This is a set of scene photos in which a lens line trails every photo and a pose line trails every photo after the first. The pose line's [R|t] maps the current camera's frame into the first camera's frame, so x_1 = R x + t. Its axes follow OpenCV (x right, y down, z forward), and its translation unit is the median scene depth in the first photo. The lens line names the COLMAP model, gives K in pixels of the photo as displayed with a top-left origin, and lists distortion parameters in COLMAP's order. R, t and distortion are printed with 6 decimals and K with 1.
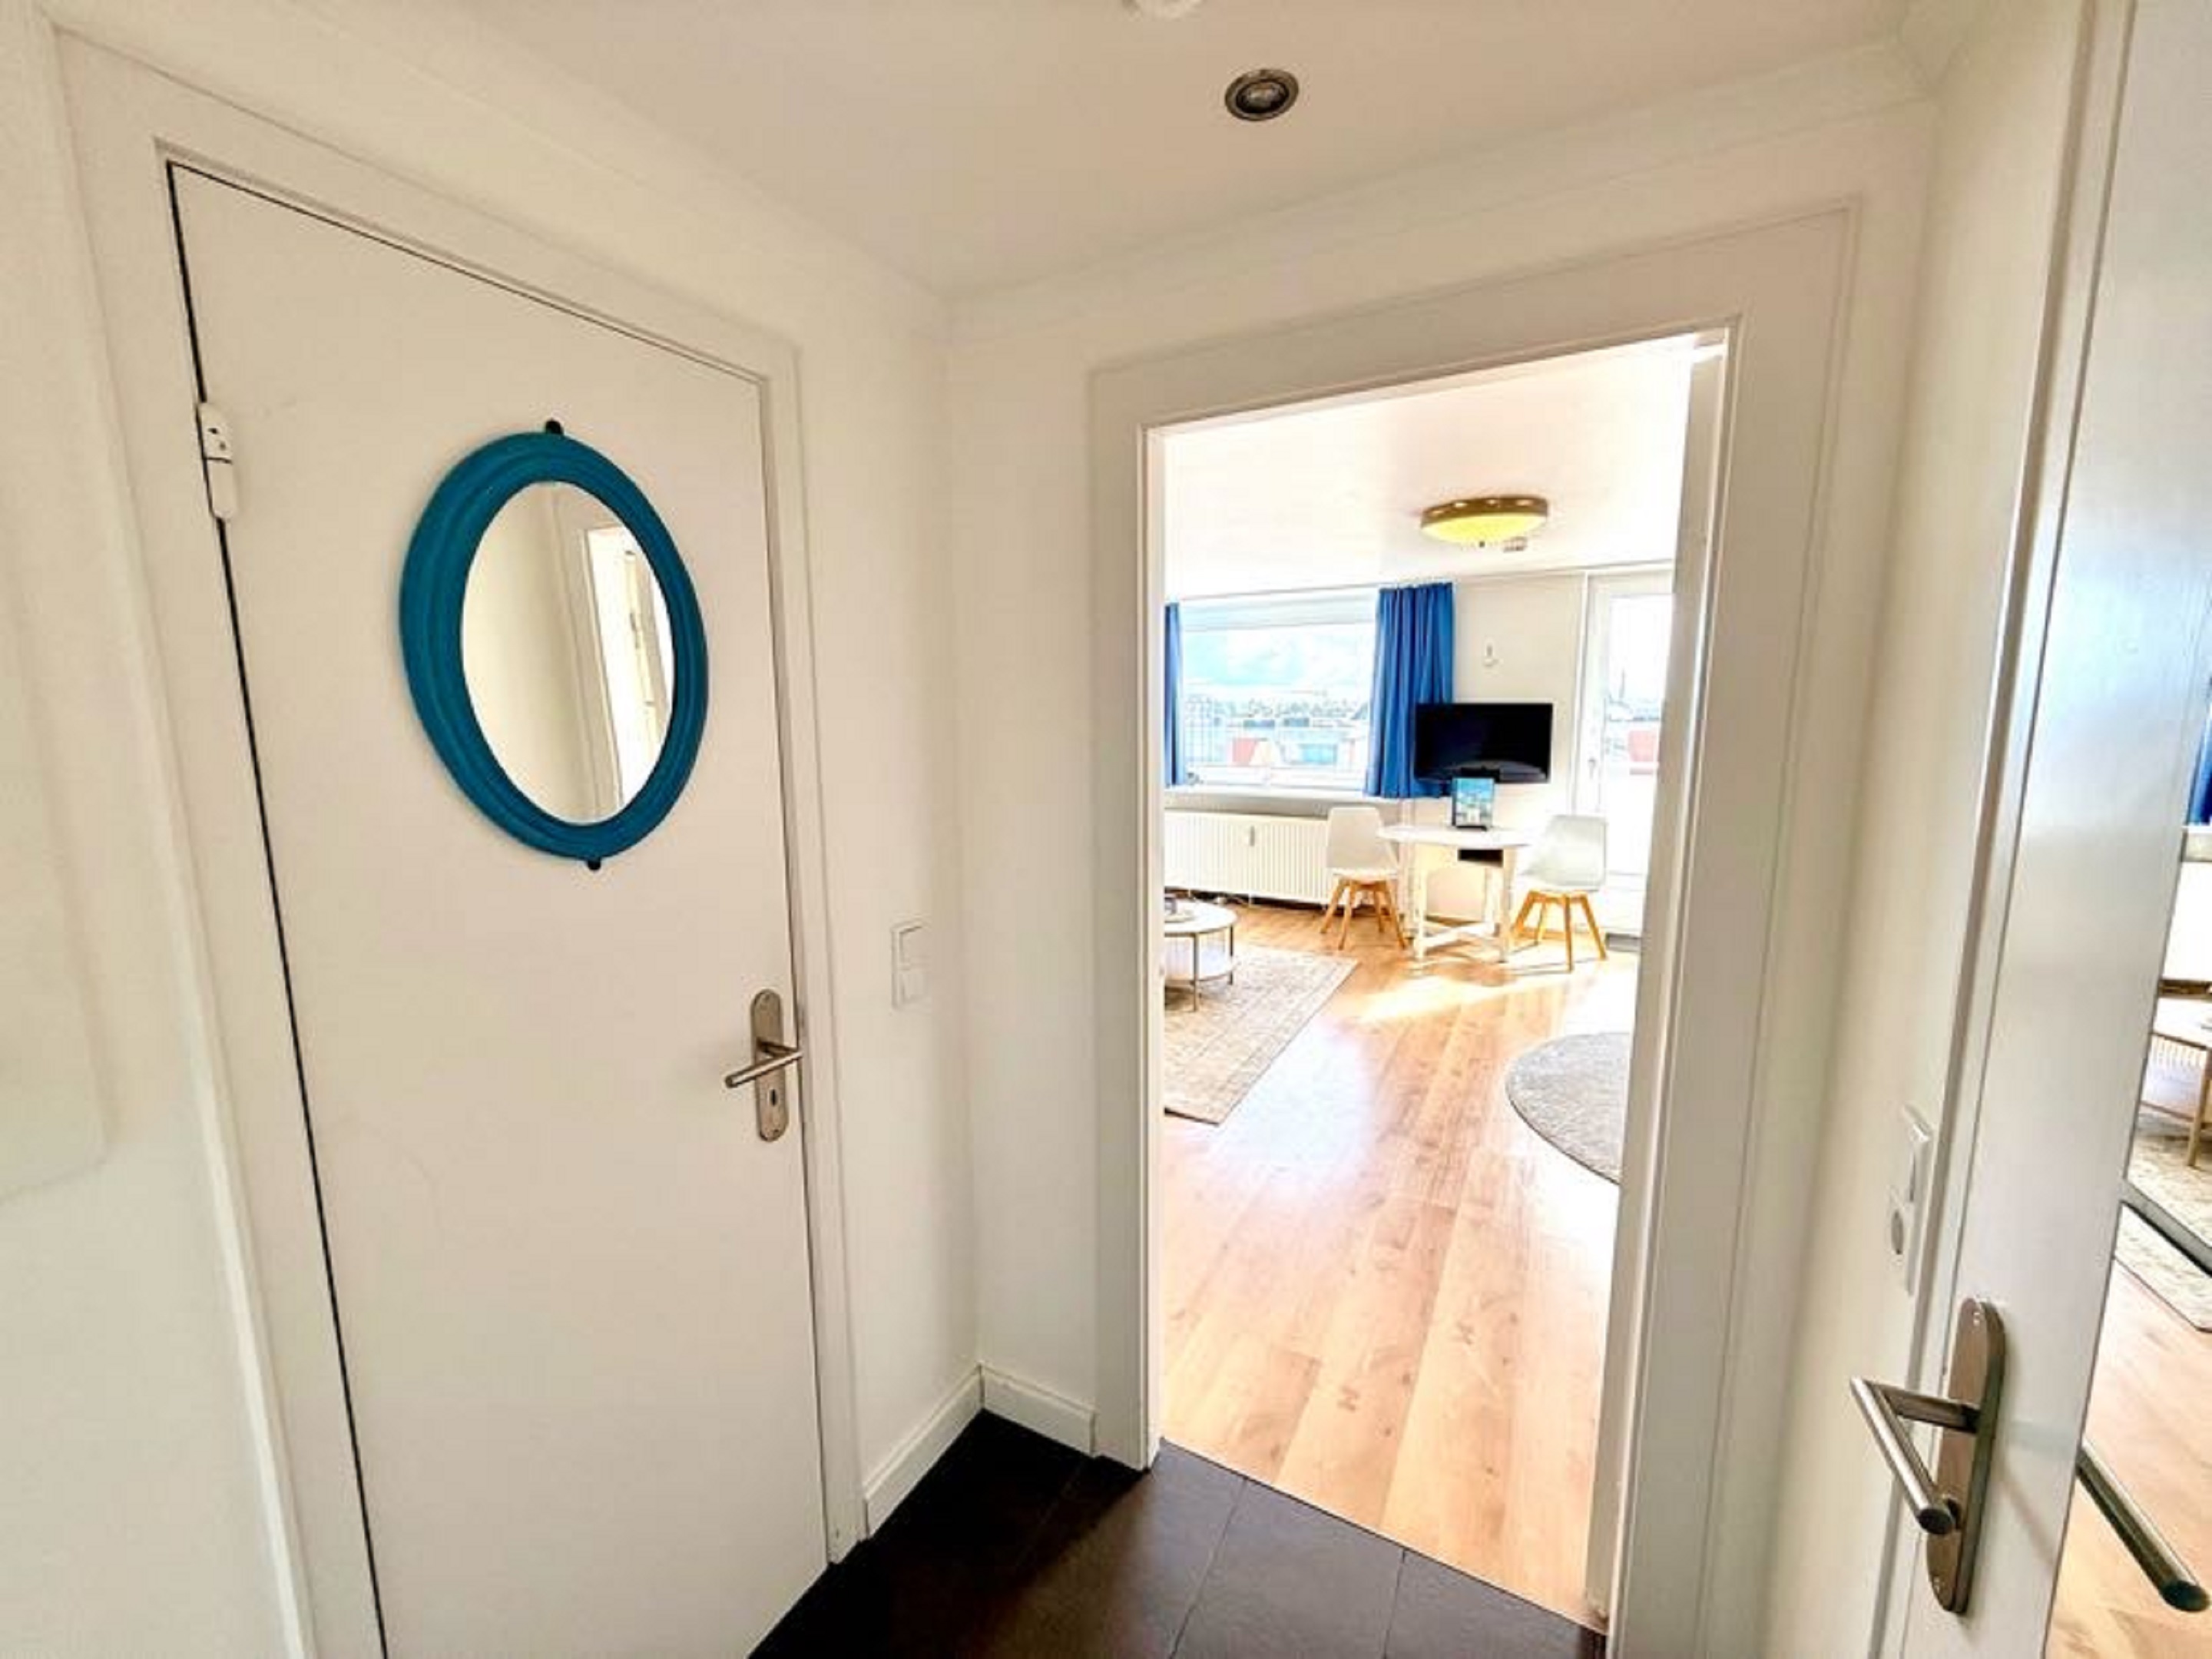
lens RADIAL K [[882.5, 0, 1101.4], [0, 882.5, 828.2], [0, 0, 1]] dist [-0.002210, 0.000448]
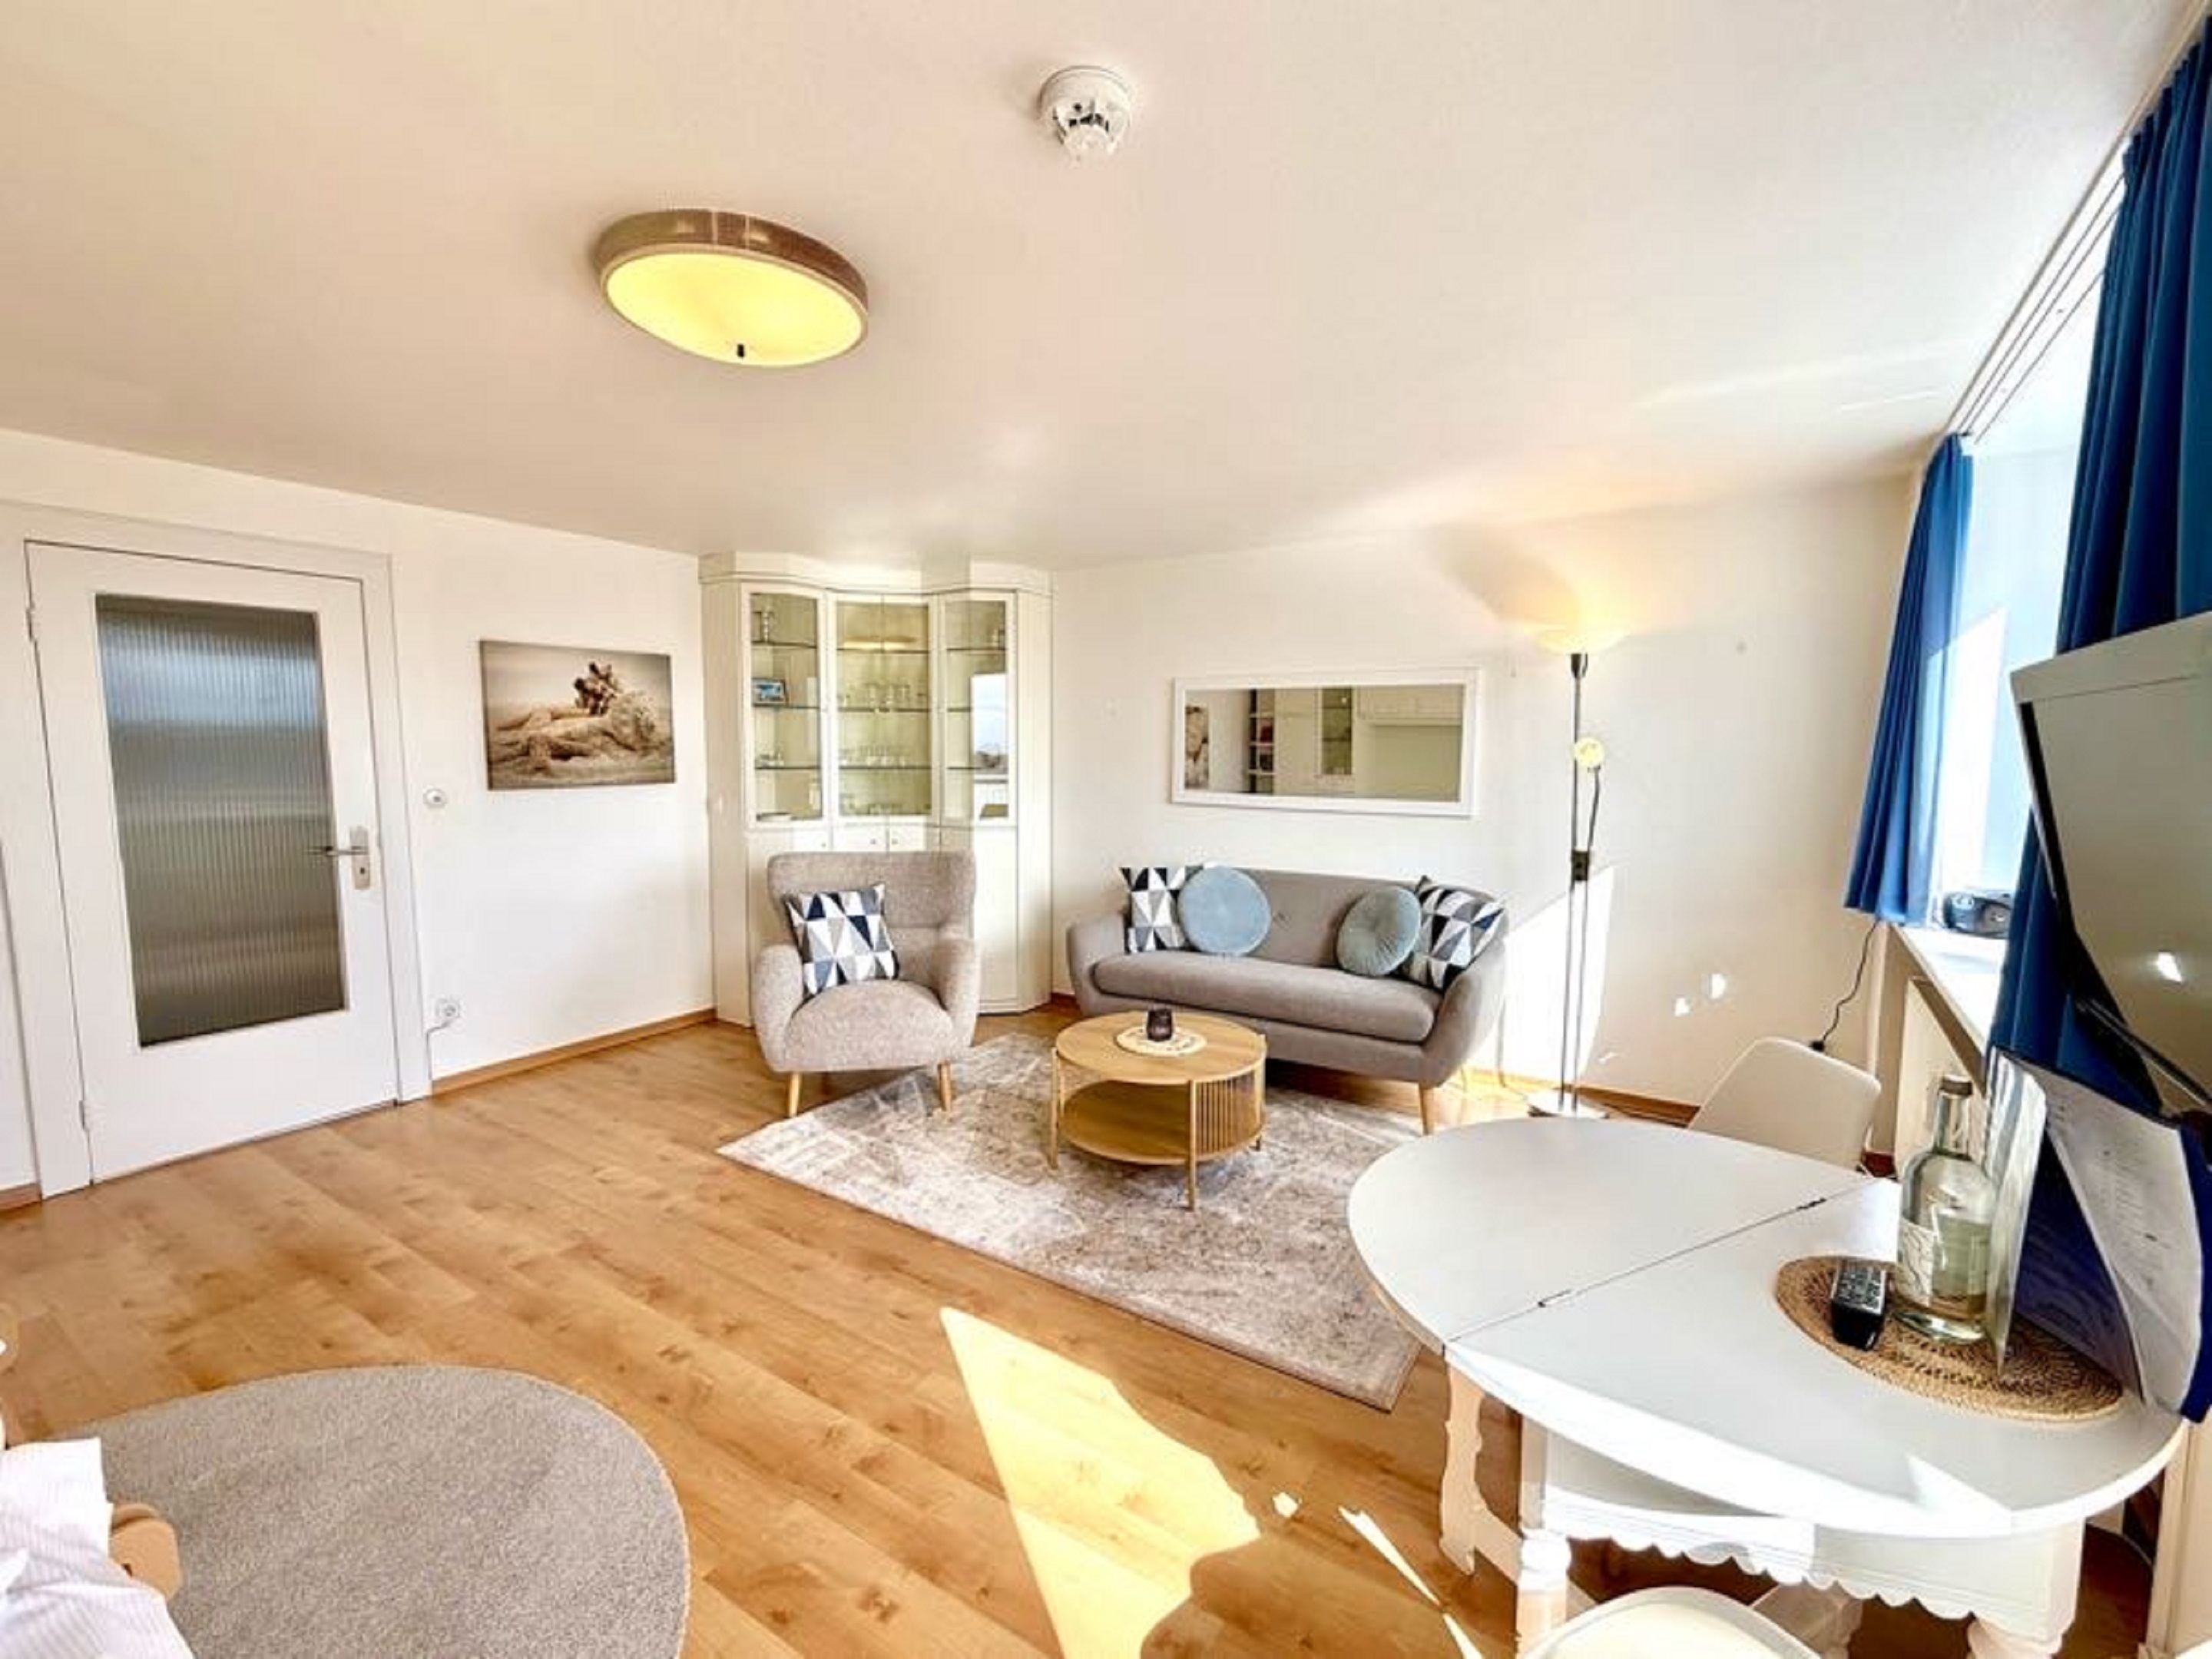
lens RADIAL K [[934.9, 0, 1100.5], [0, 934.9, 827.1], [0, 0, 1]] dist [-0.003970, 0.000316]
pose [[-0.068877, 0.096928, -0.992905, 0.608861], [-0.145314, 0.983679, 0.106107, -0.097018], [0.986985, 0.151591, -0.053668, 0.812177]]
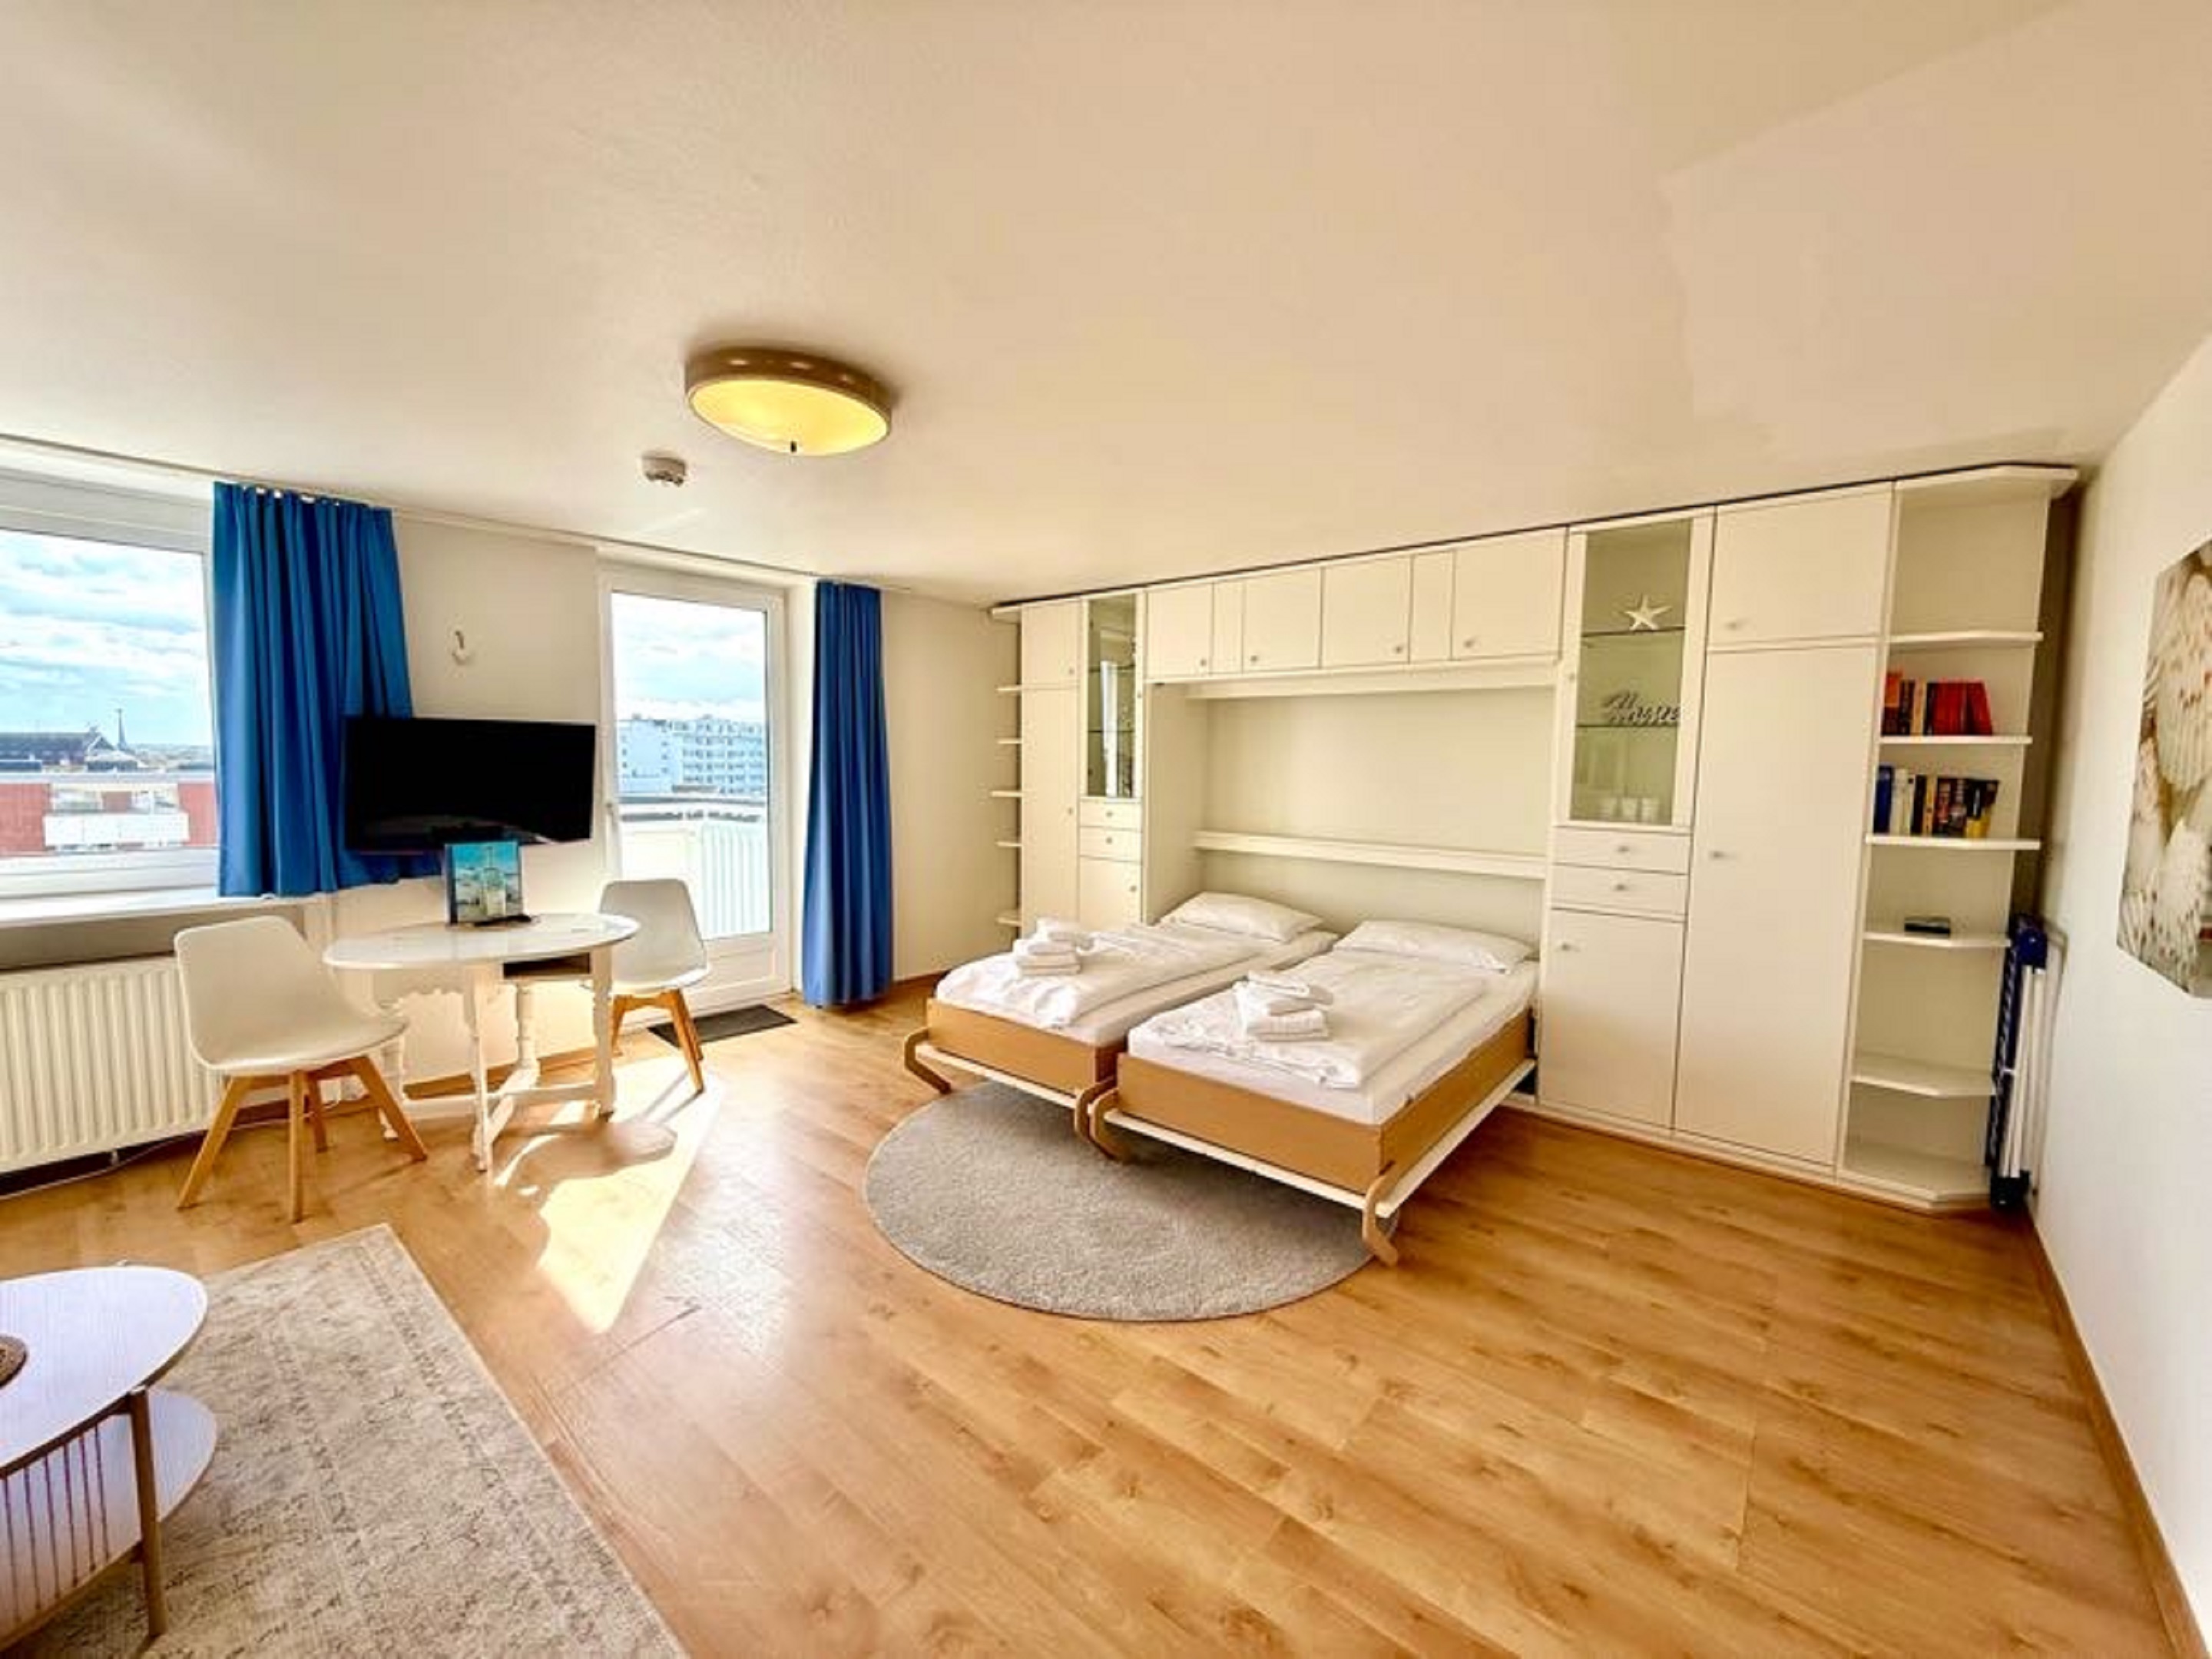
lens RADIAL K [[882.5, 0, 1091.0], [0, 882.5, 832.4], [0, 0, 1]] dist [-0.002210, 0.000448]
pose [[0.201815, -0.072062, 0.976769, -0.090589], [0.122072, 0.991364, 0.047917, -0.040492], [-0.971787, 0.109565, 0.208869, 0.454832]]
